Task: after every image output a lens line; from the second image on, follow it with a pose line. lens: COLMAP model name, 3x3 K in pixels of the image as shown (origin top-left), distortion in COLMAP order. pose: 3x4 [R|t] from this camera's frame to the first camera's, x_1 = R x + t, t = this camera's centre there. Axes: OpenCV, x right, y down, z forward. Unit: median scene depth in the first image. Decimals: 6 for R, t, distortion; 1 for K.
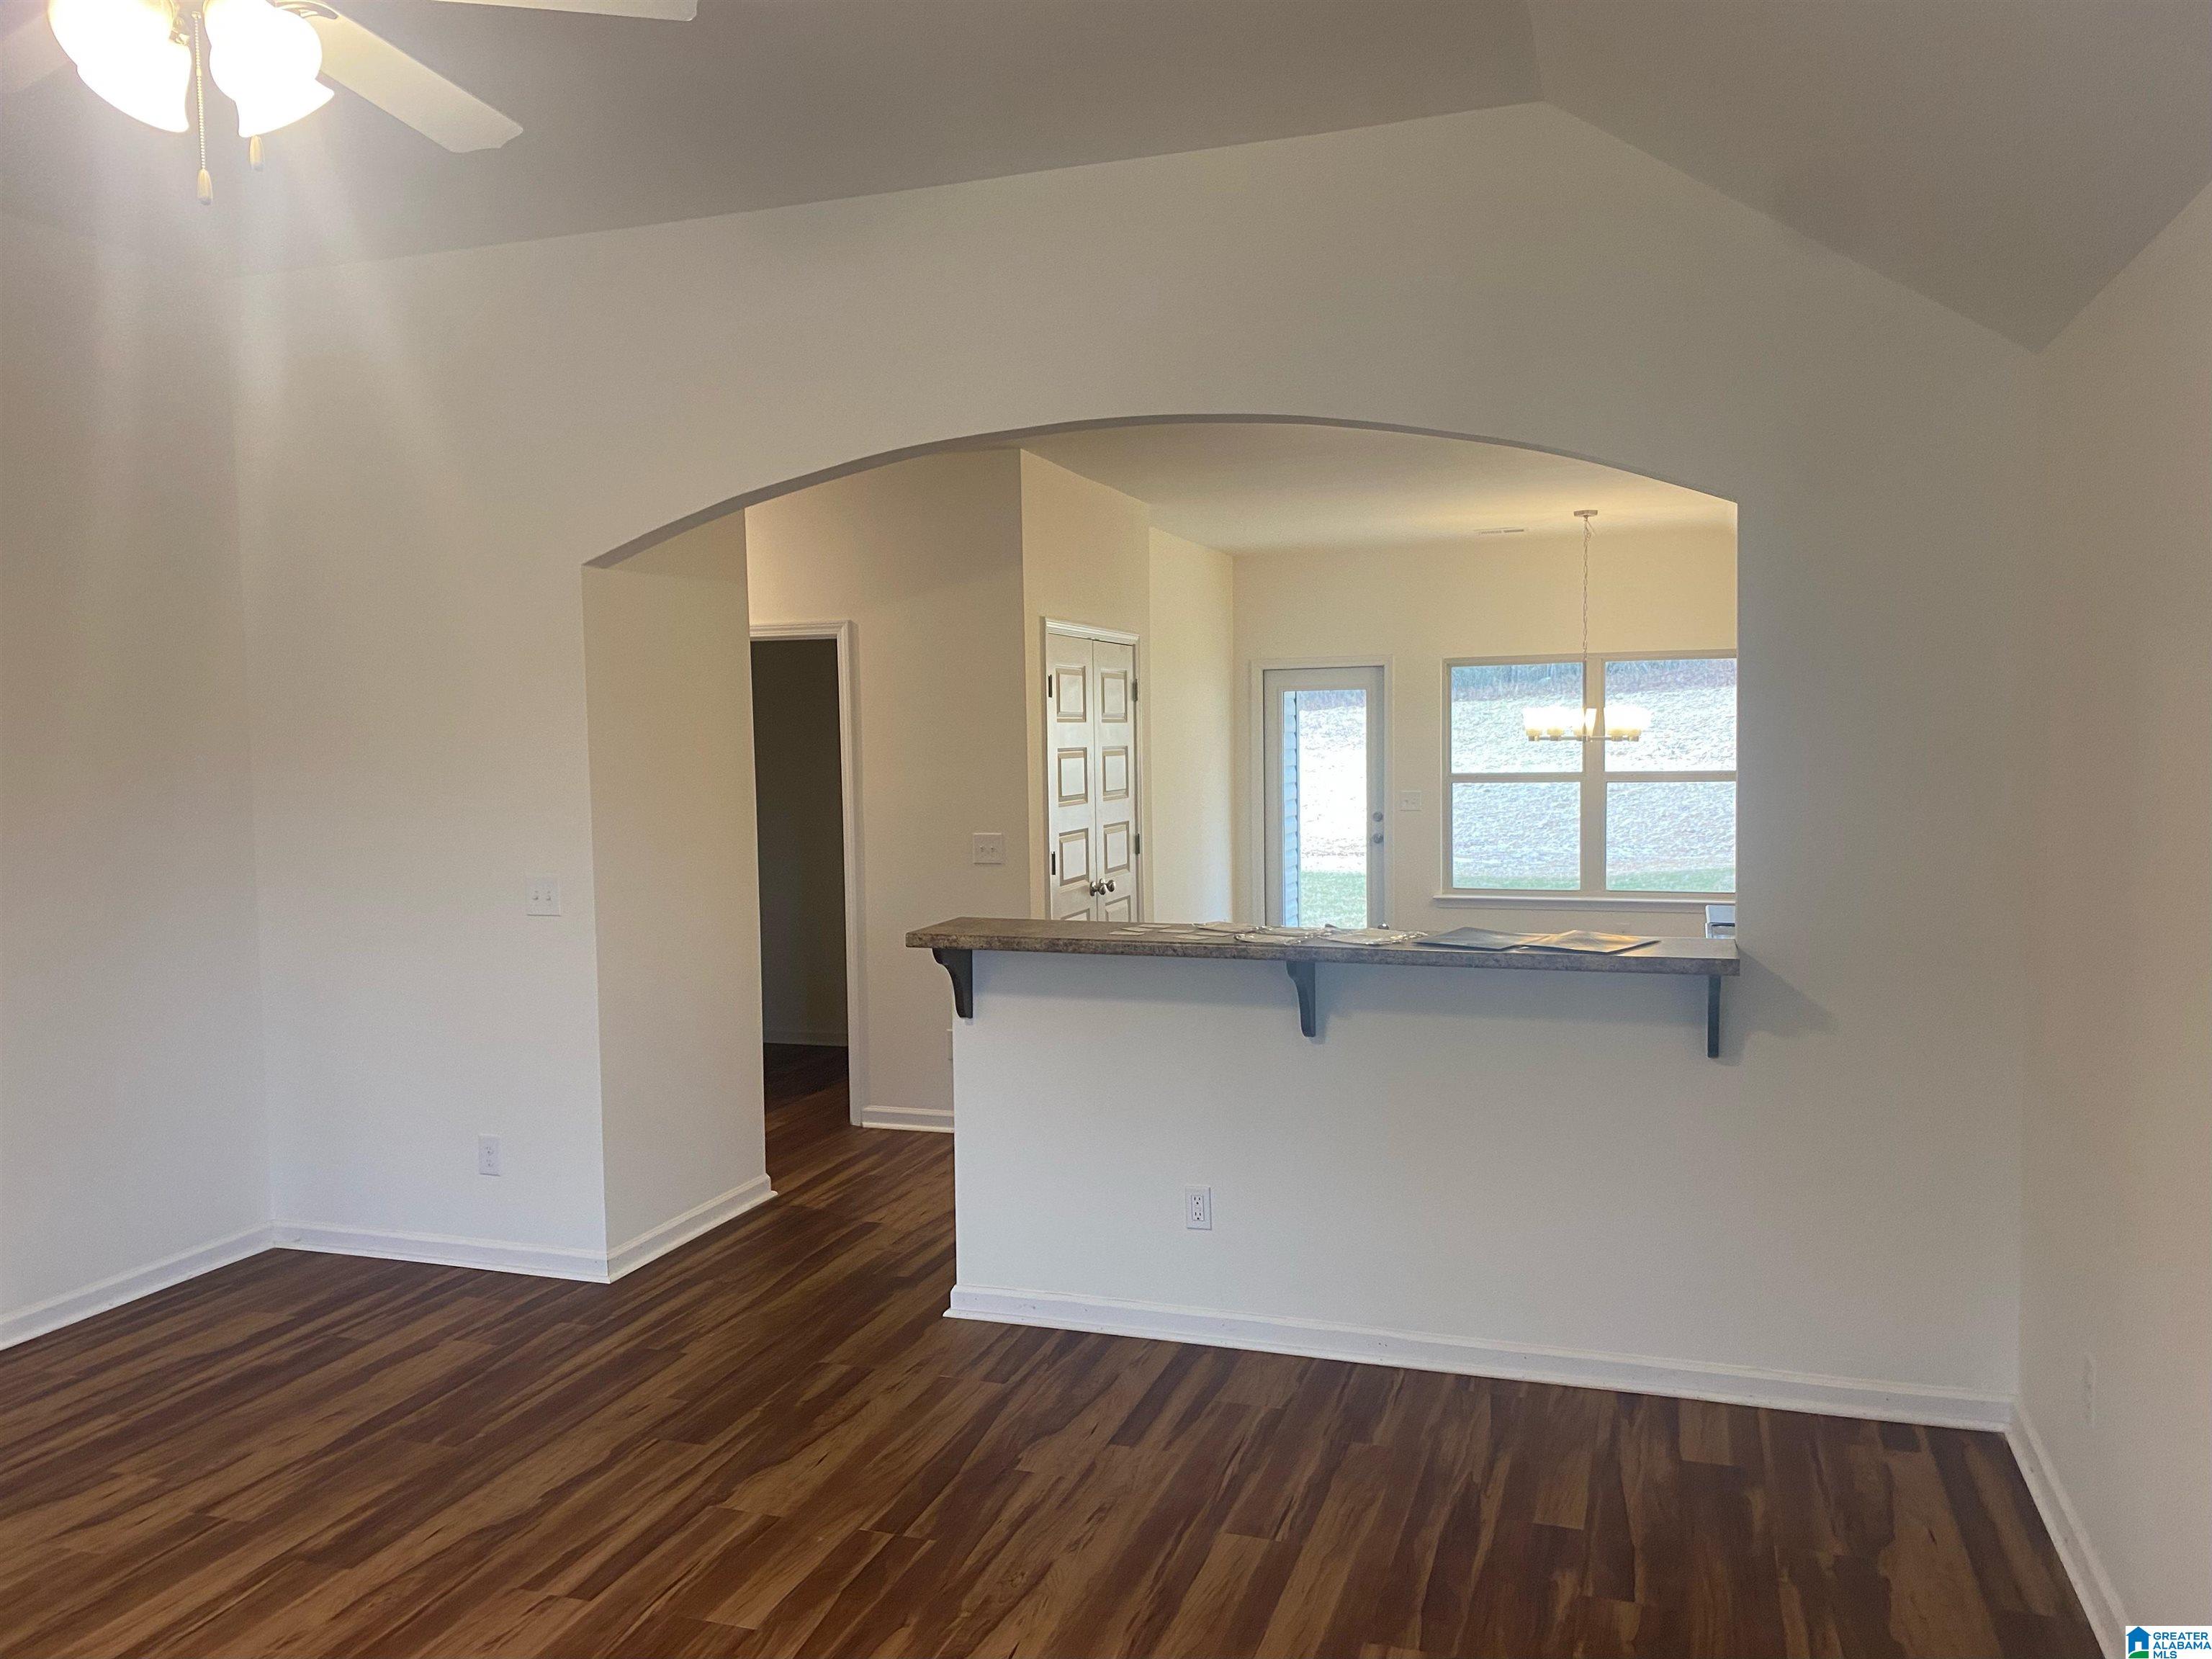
lens RADIAL K [[1658.1, 0, 1106.0], [0, 1658.1, 829.5], [0, 0, 1]] dist [-0.134267, 0.071913]
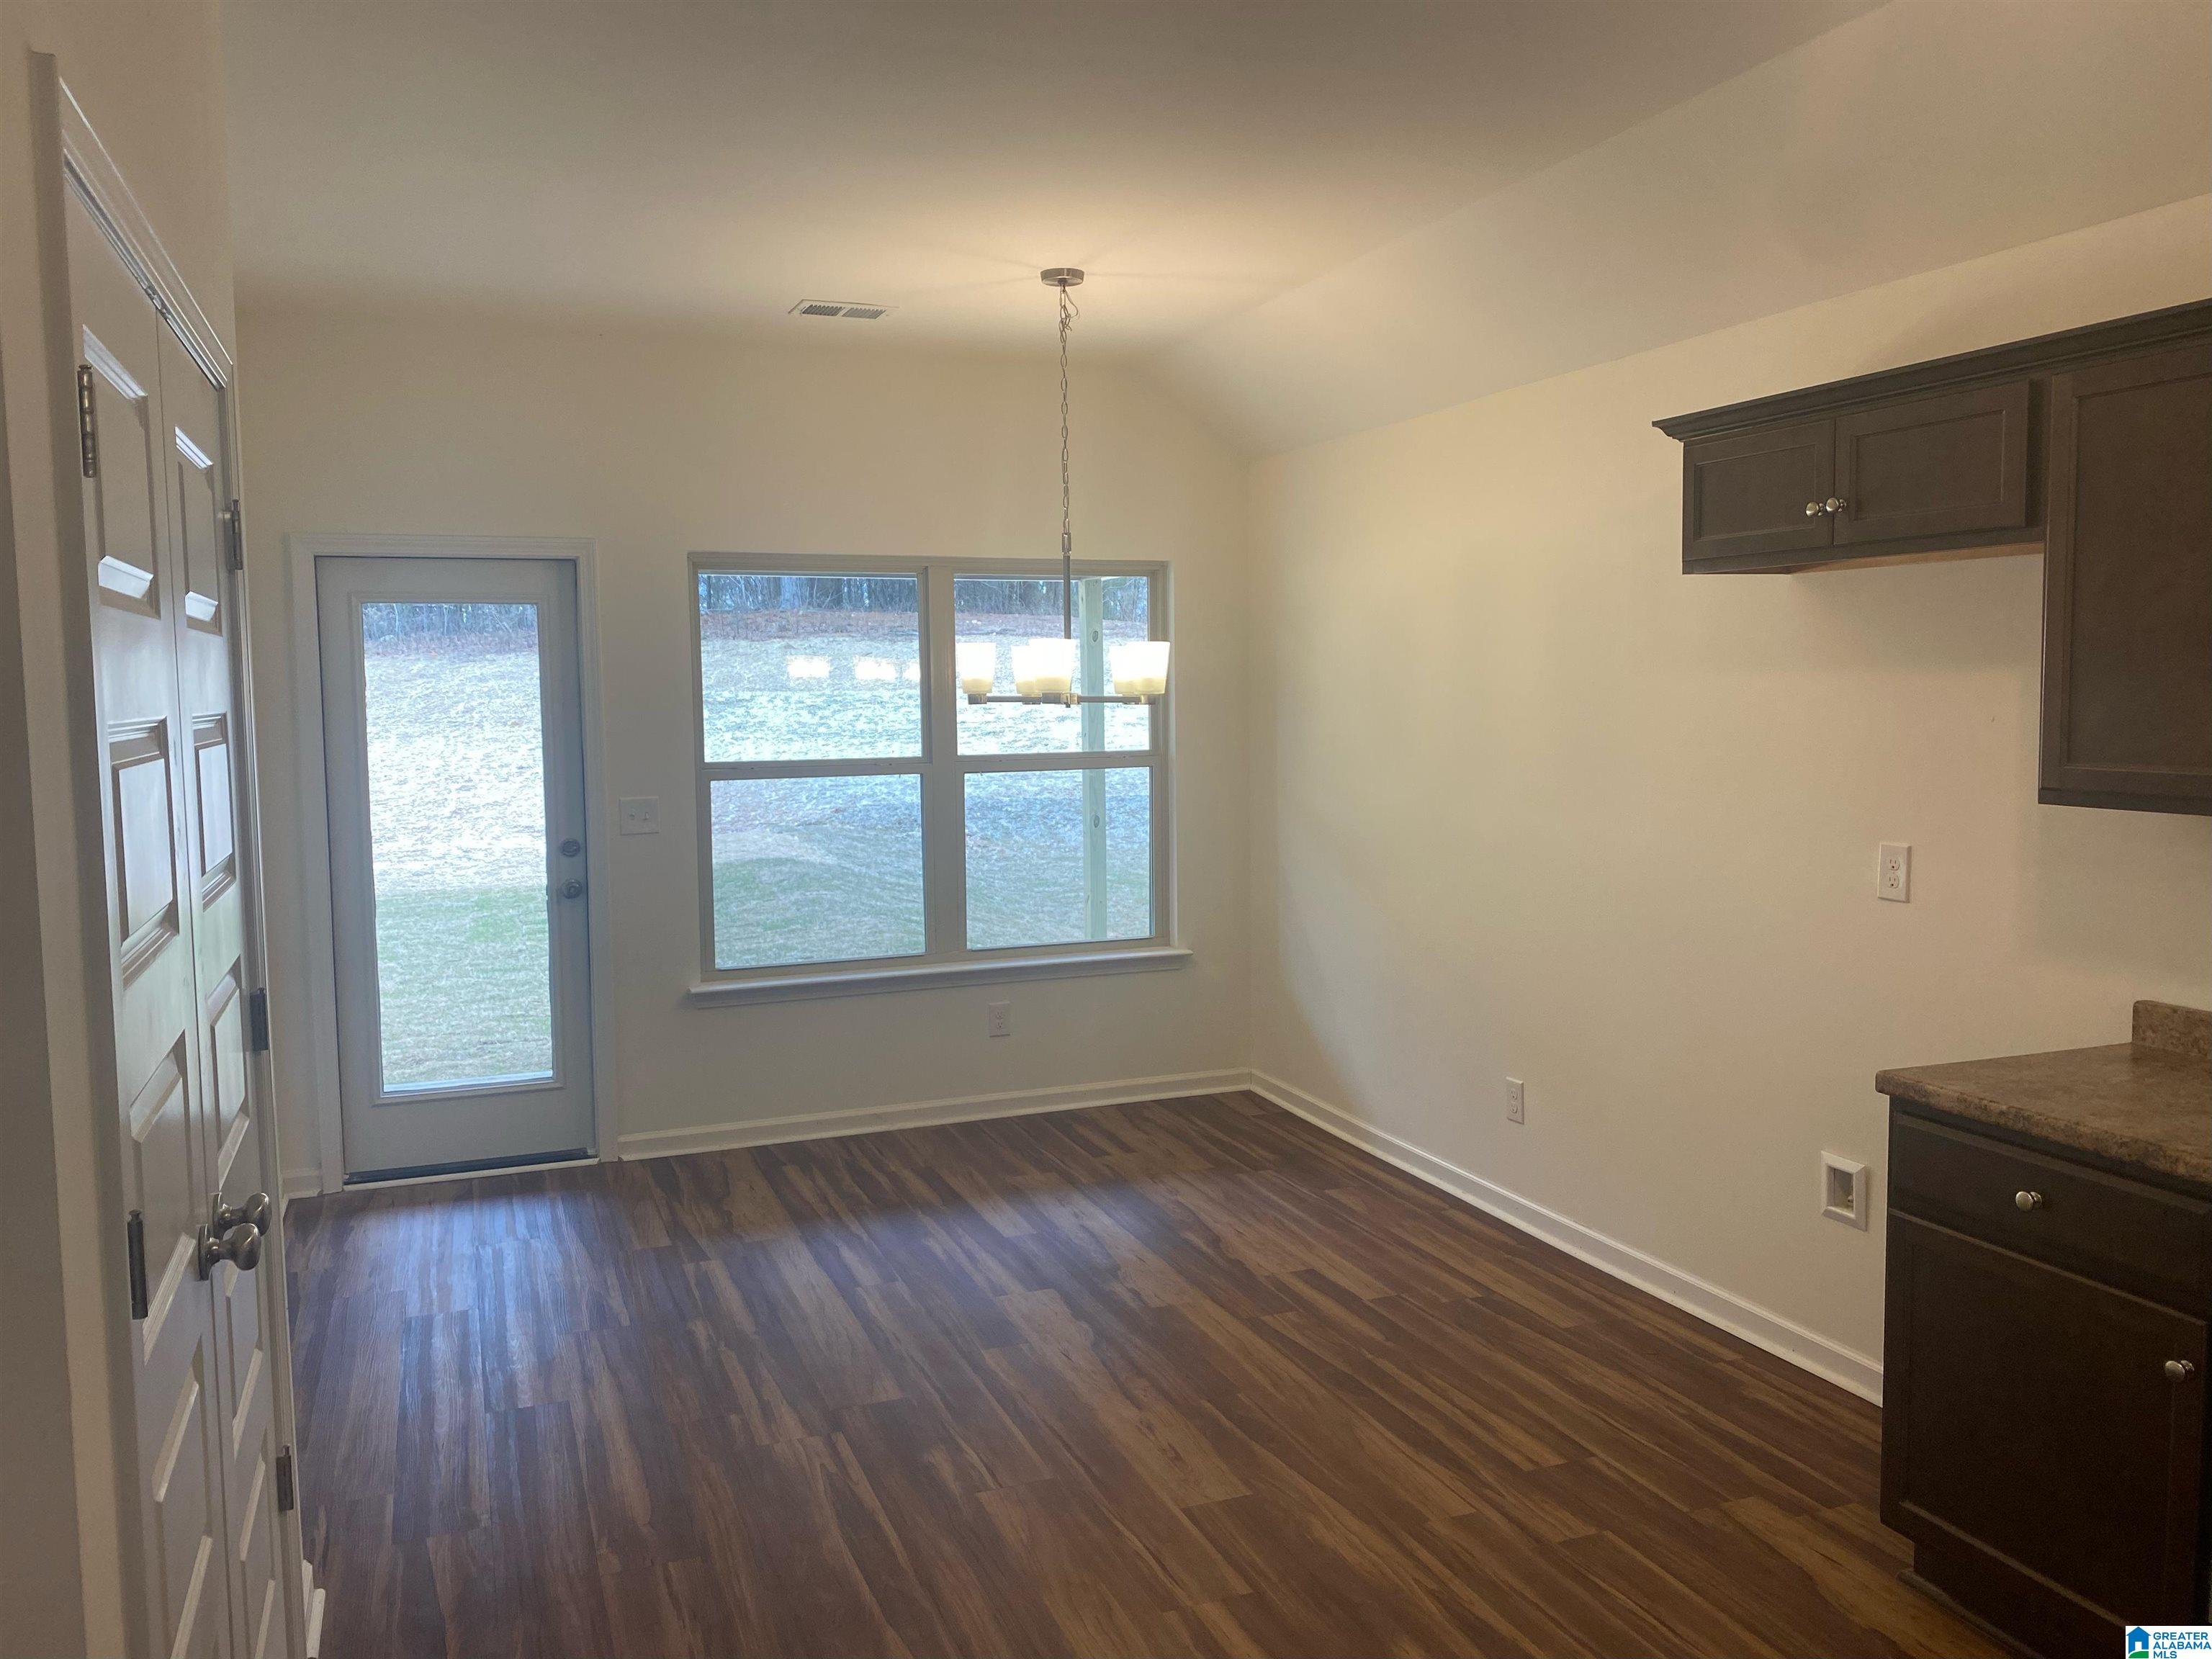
lens RADIAL K [[1690.0, 0, 1106.0], [0, 1690.0, 829.5], [0, 0, 1]] dist [0.025868, -0.026252]
pose [[0.762050, -0.045112, 0.645945, -0.027521], [0.032937, 0.998979, 0.030911, -0.012901], [-0.646680, -0.002280, 0.762758, 0.249180]]
